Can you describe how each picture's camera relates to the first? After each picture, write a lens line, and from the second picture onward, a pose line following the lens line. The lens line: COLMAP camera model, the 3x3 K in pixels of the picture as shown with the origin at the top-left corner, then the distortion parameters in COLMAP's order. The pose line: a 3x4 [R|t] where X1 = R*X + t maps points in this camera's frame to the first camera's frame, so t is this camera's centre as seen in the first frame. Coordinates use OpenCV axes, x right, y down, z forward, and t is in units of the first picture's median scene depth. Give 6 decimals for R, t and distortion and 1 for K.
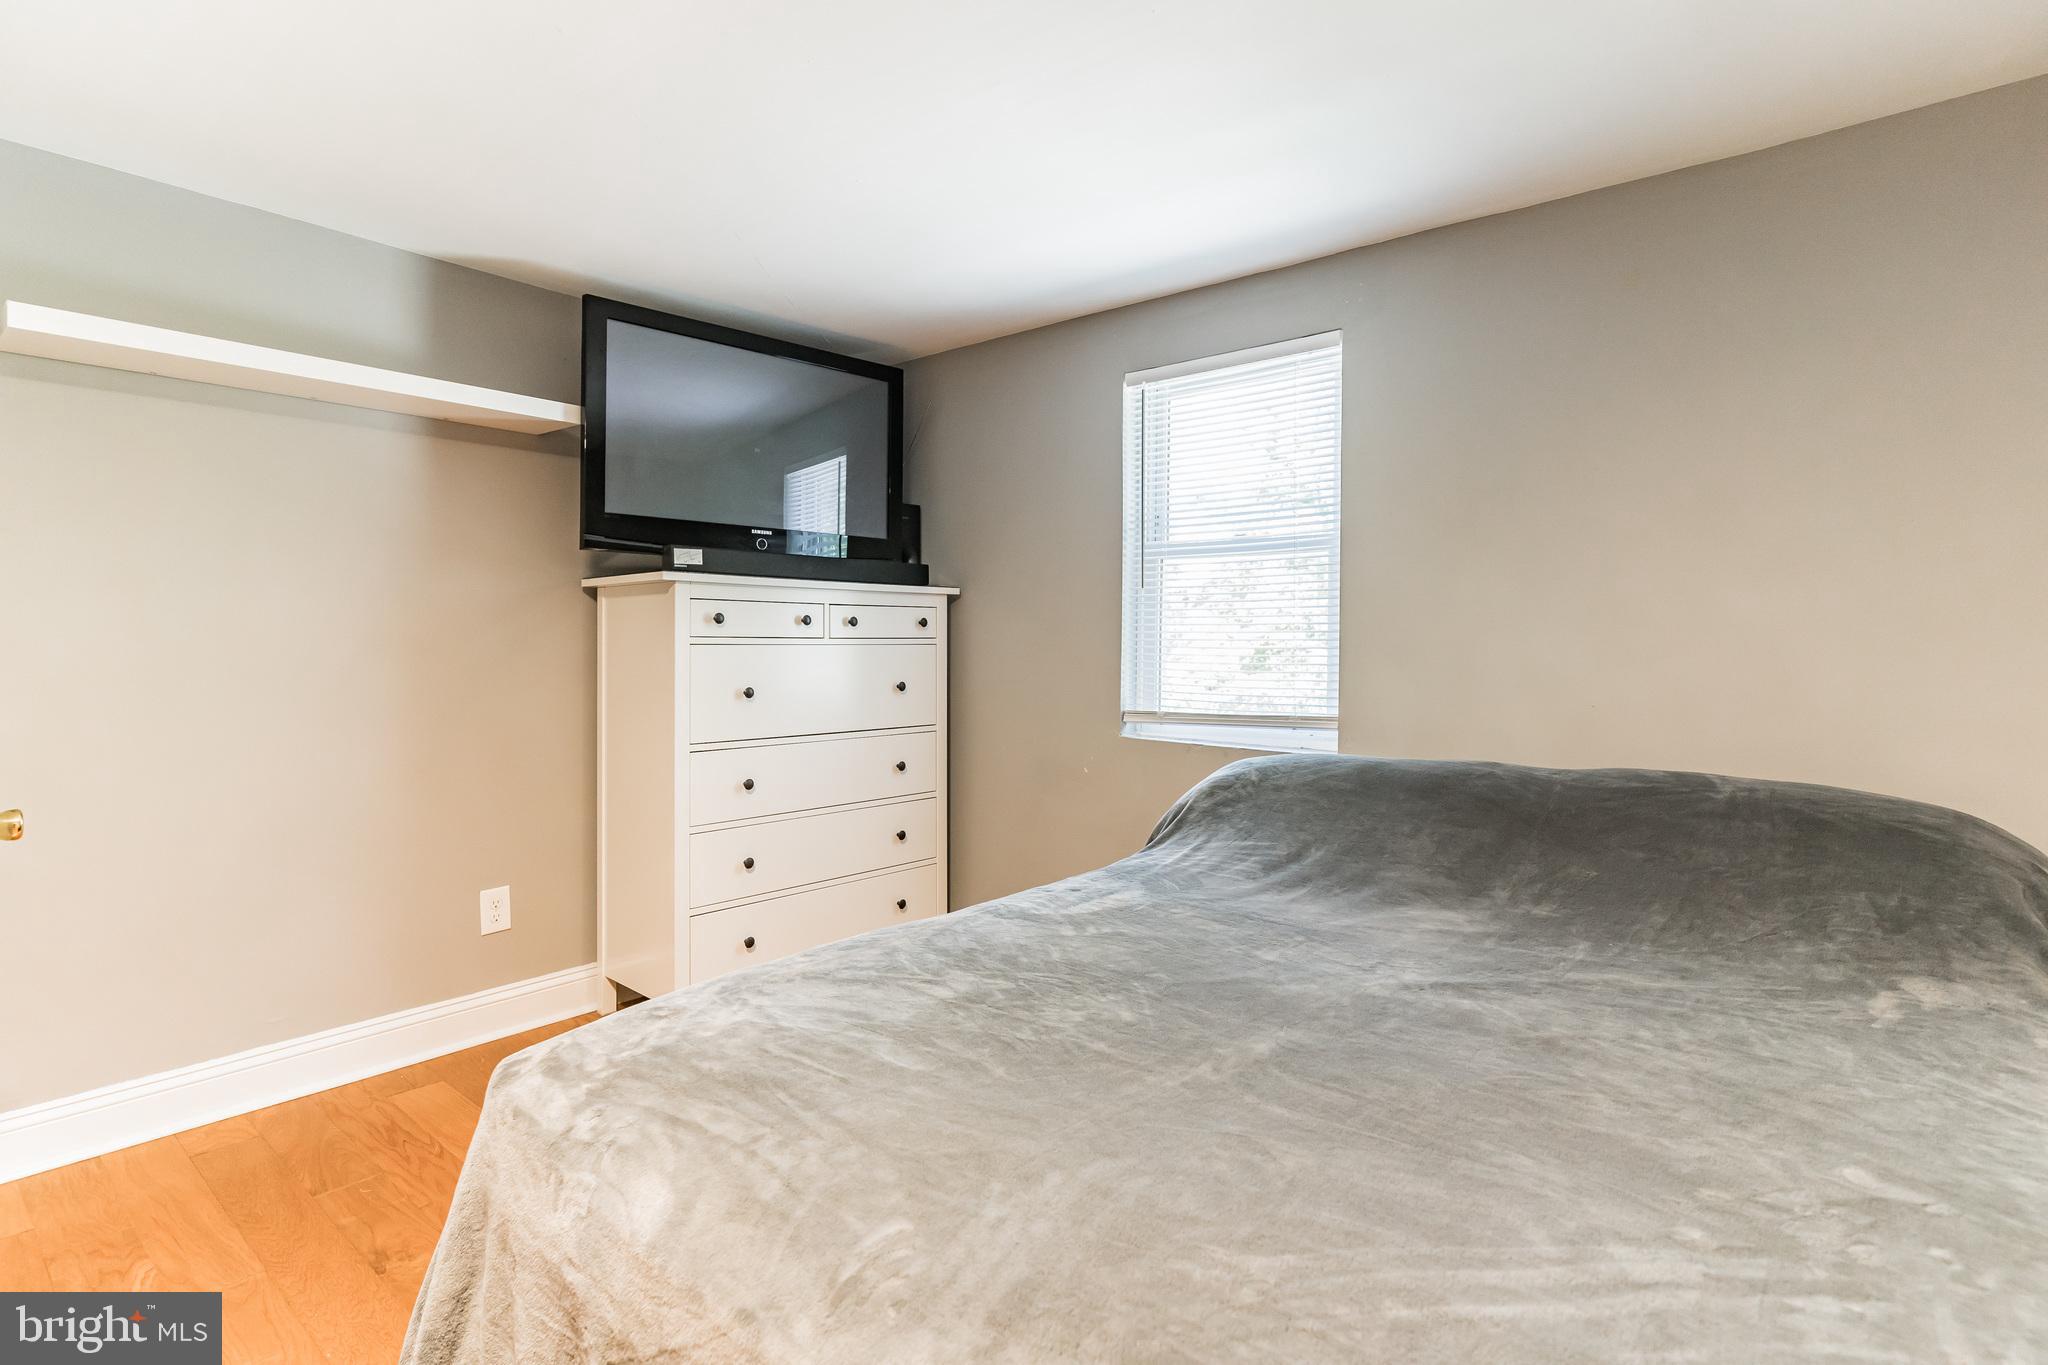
lens RADIAL K [[999.7, 0, 1049.3], [0, 999.7, 640.6], [0, 0, 1]] dist [-0.000309, -0.000176]
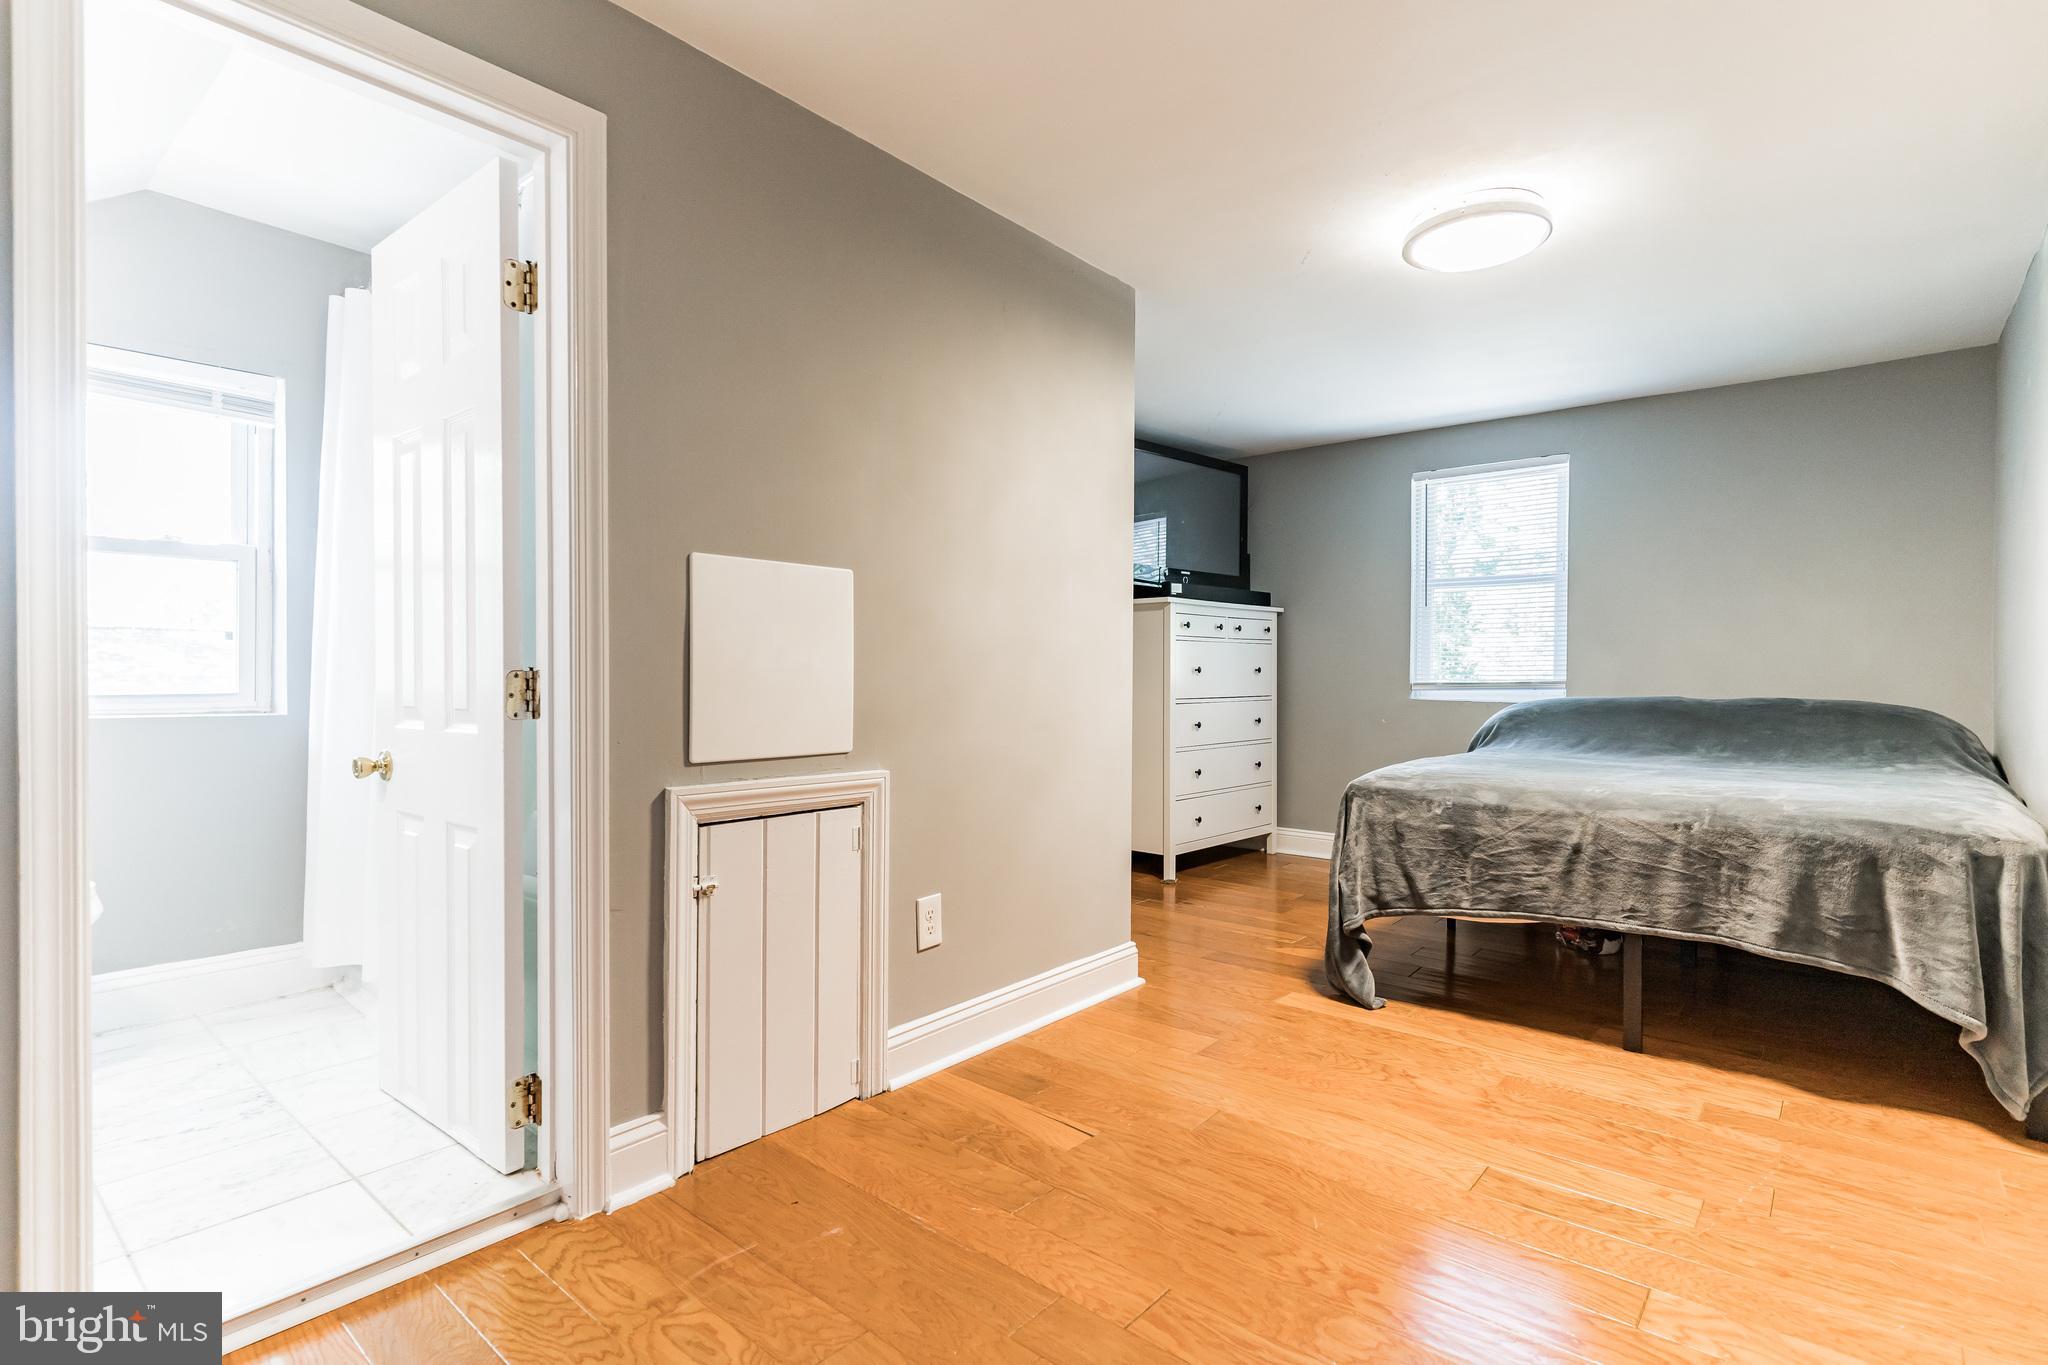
lens RADIAL K [[999.7, 0, 1022.1], [0, 999.7, 684.0], [0, 0, 1]] dist [-0.000309, -0.000176]
pose [[0.999734, -0.001356, -0.023042, -0.555374], [0.001713, 0.999879, 0.015475, 0.049409], [0.023018, -0.015510, 0.999615, -0.674614]]
